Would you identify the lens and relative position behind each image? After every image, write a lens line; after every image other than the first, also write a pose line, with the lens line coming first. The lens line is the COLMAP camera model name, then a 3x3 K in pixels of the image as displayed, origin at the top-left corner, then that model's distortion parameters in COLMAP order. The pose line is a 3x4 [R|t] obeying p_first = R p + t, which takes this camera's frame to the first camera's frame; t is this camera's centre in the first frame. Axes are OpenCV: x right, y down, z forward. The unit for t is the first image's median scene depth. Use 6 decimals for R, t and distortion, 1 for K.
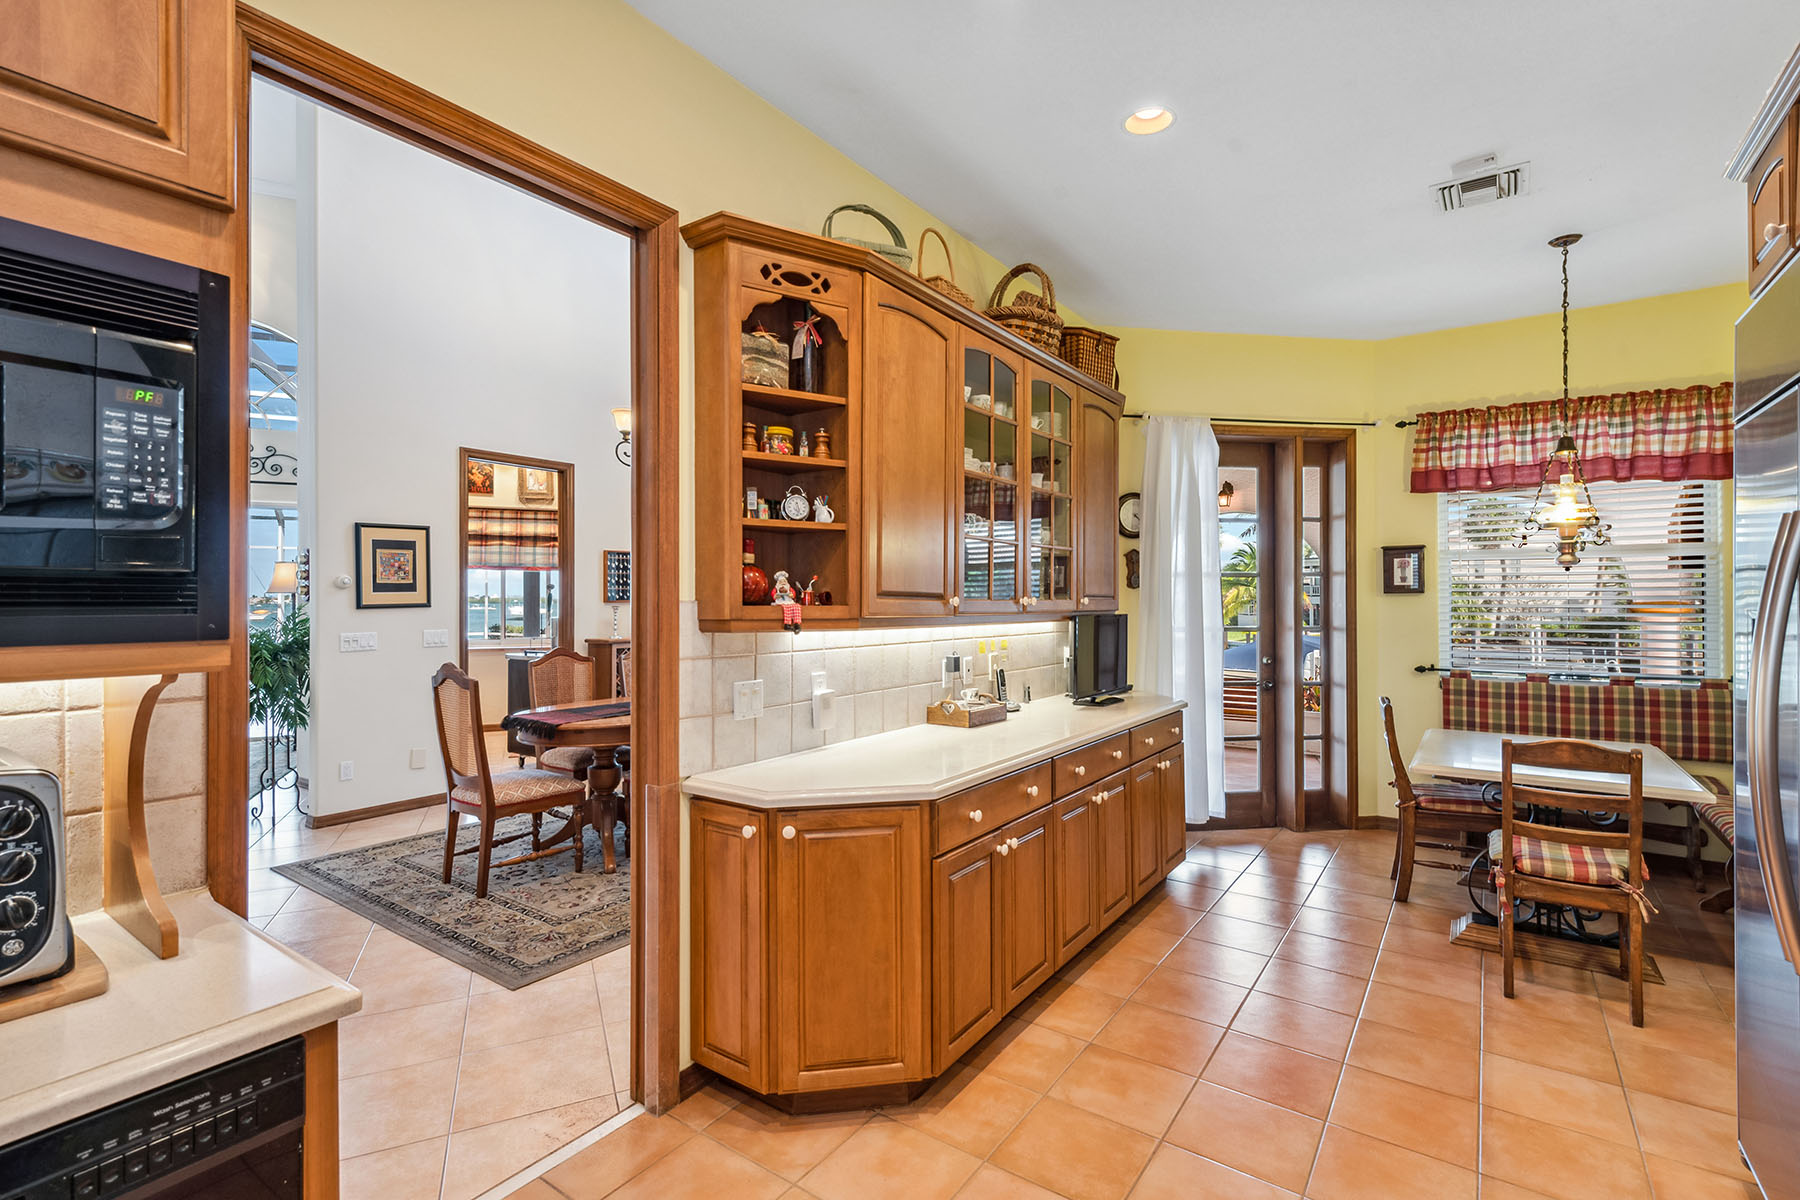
lens RADIAL K [[803.2, 0, 915.8], [0, 803.2, 598.7], [0, 0, 1]] dist [0.000882, -0.001211]
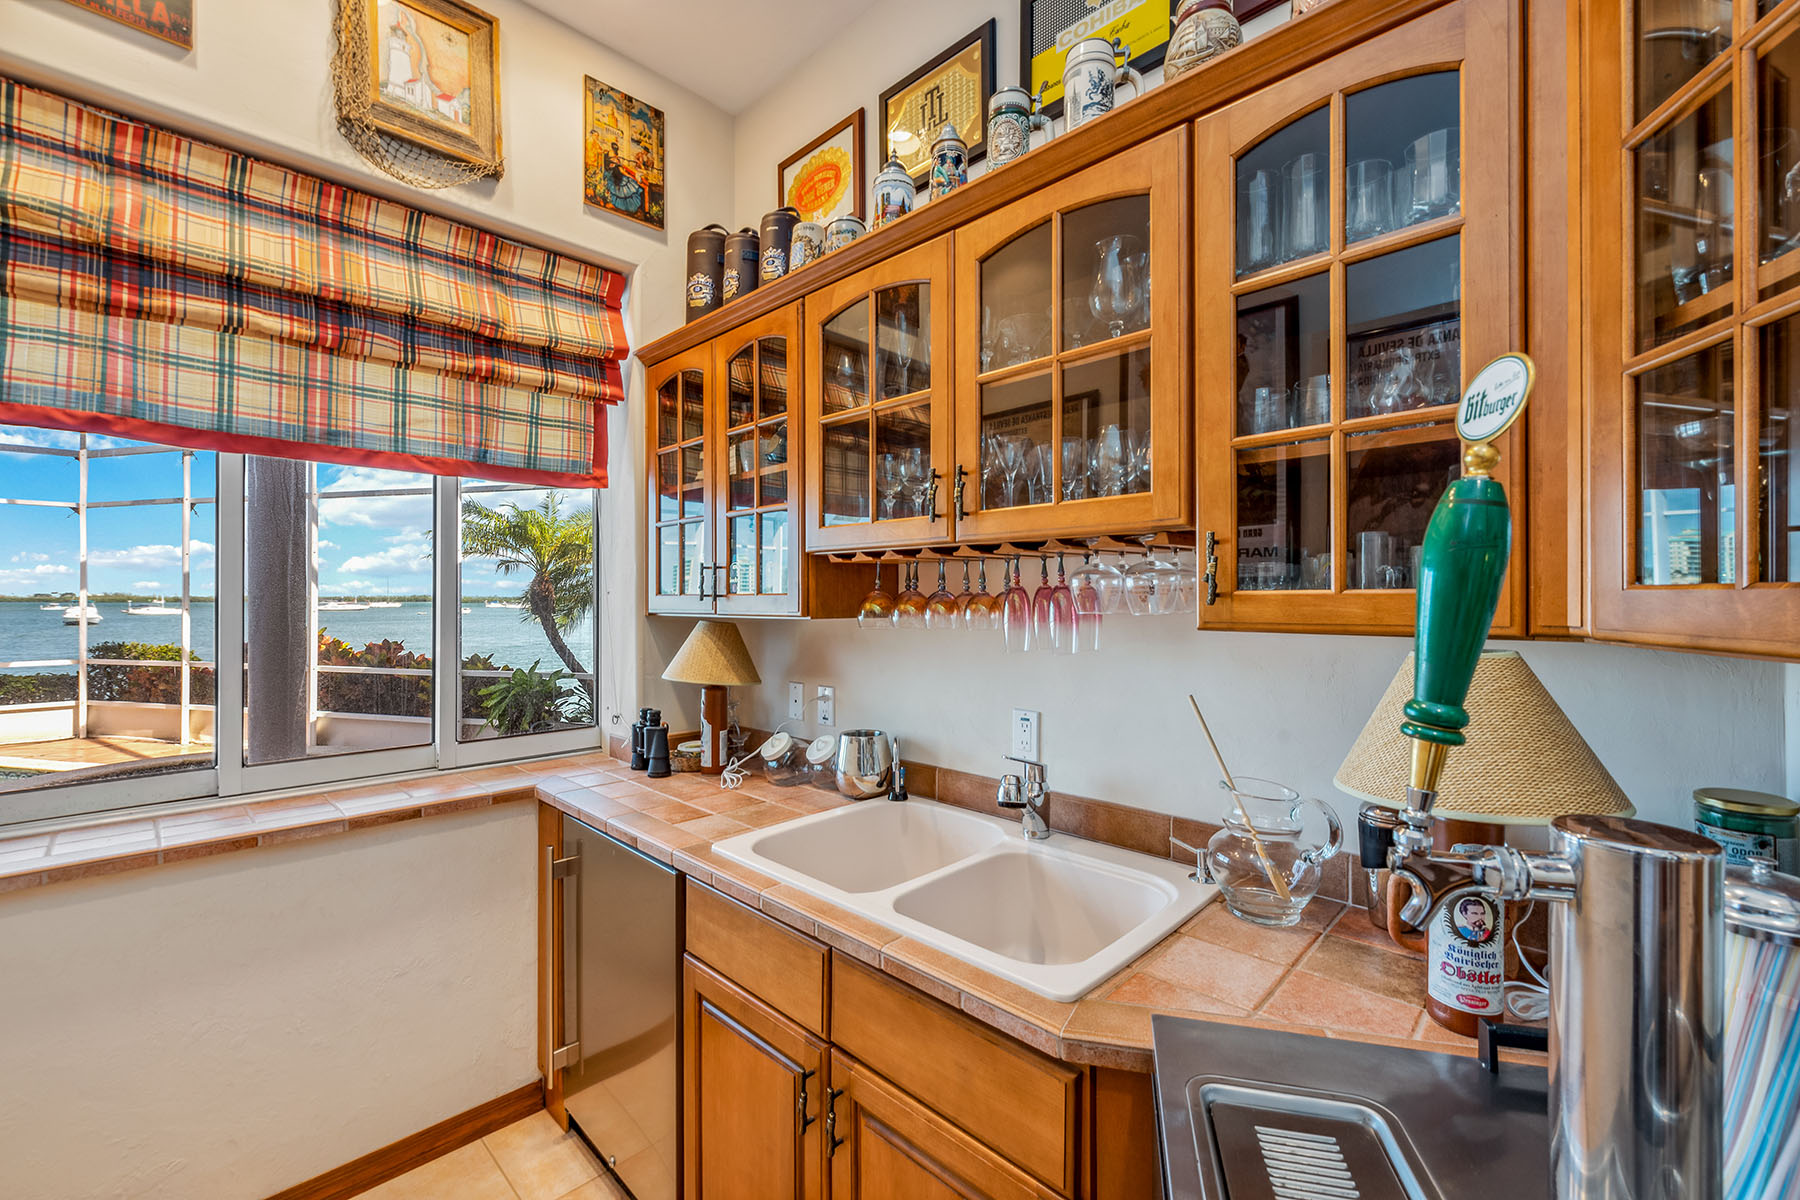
lens RADIAL K [[741.1, 0, 900.5], [0, 741.1, 594.6], [0, 0, 1]] dist [0.006126, -0.002045]
pose [[0.938752, 0.000558, 0.344592, -0.690588], [0.000193, 0.999998, -0.002145, 0.003843], [-0.344593, 0.002080, 0.938750, 1.249590]]
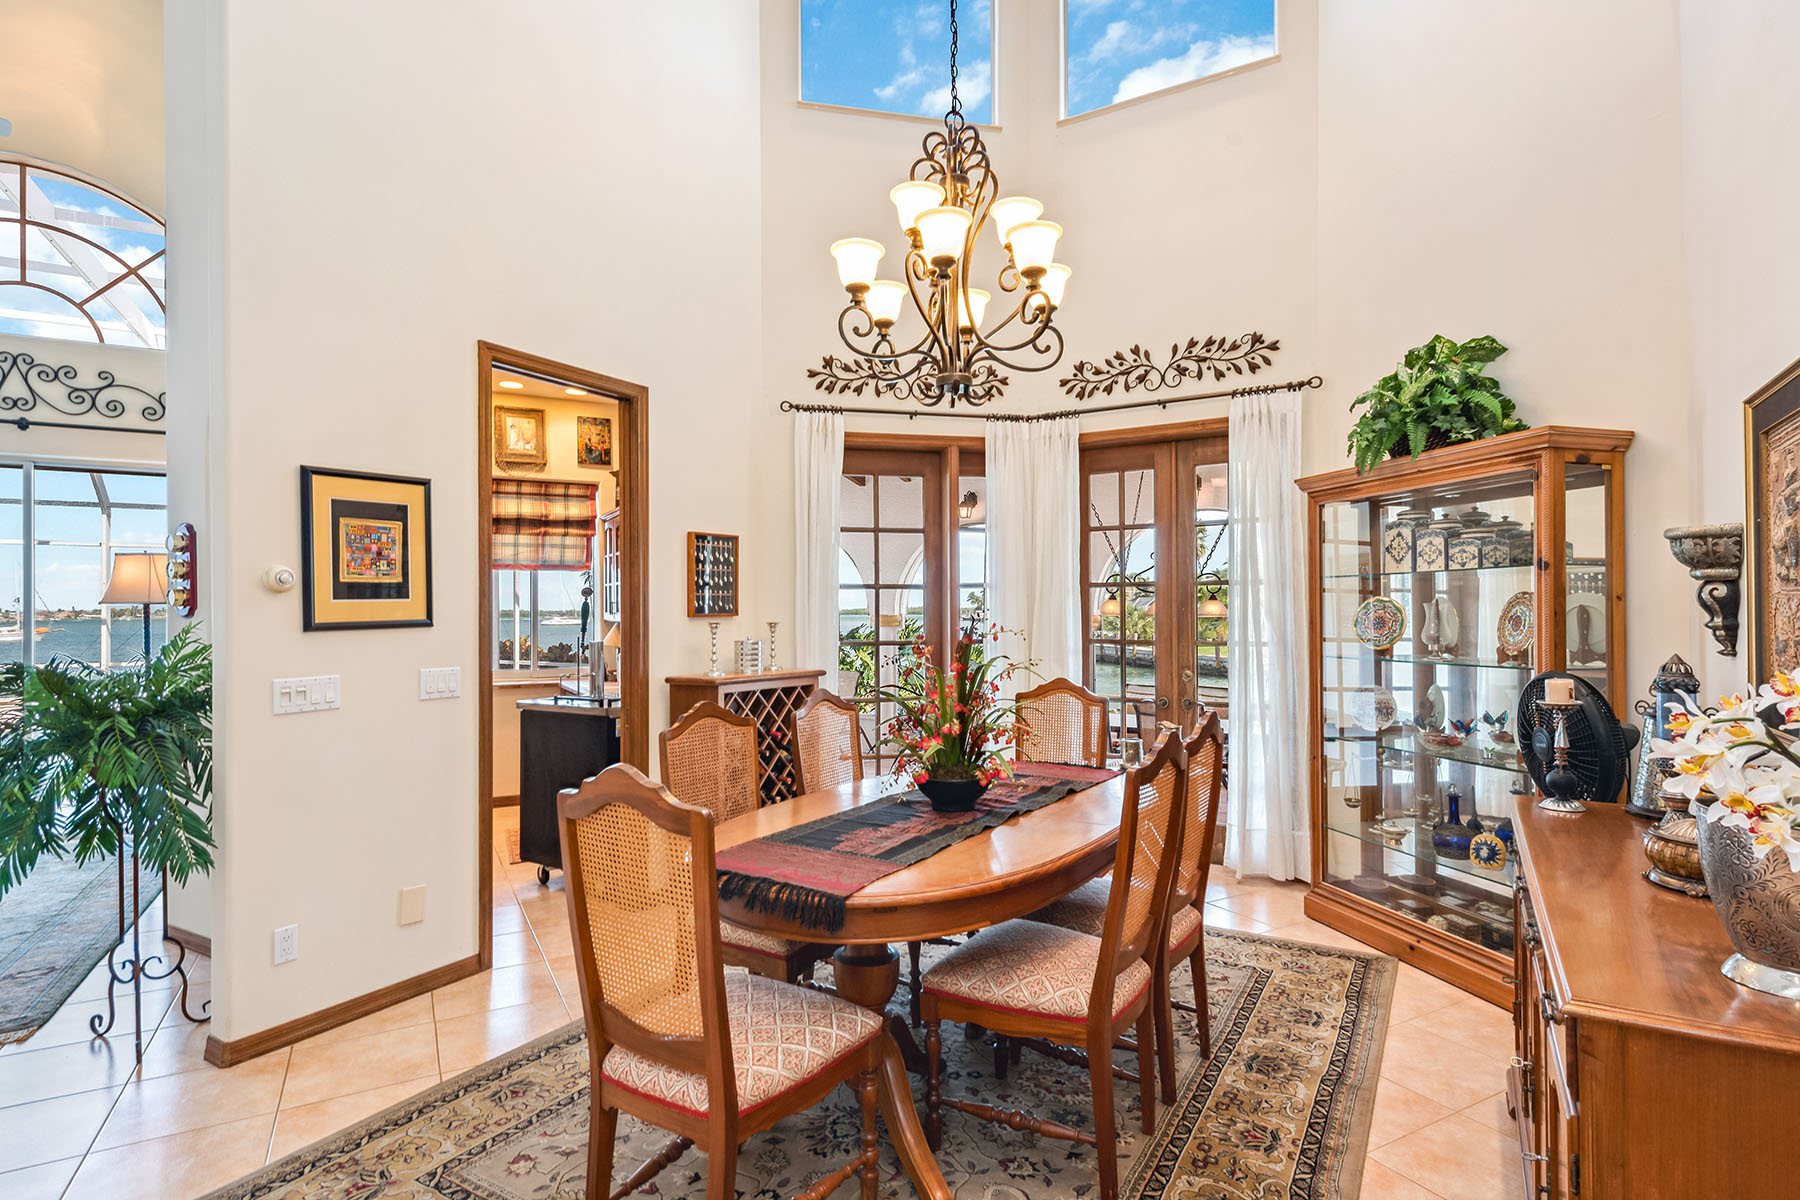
lens RADIAL K [[896.2, 0, 896.4], [0, 896.2, 608.0], [0, 0, 1]] dist [0.004810, -0.002408]
pose [[0.998294, -0.003852, 0.058256, -0.334427], [0.003976, 0.999990, -0.002007, 0.000191], [-0.058247, 0.002235, 0.998300, 0.383204]]
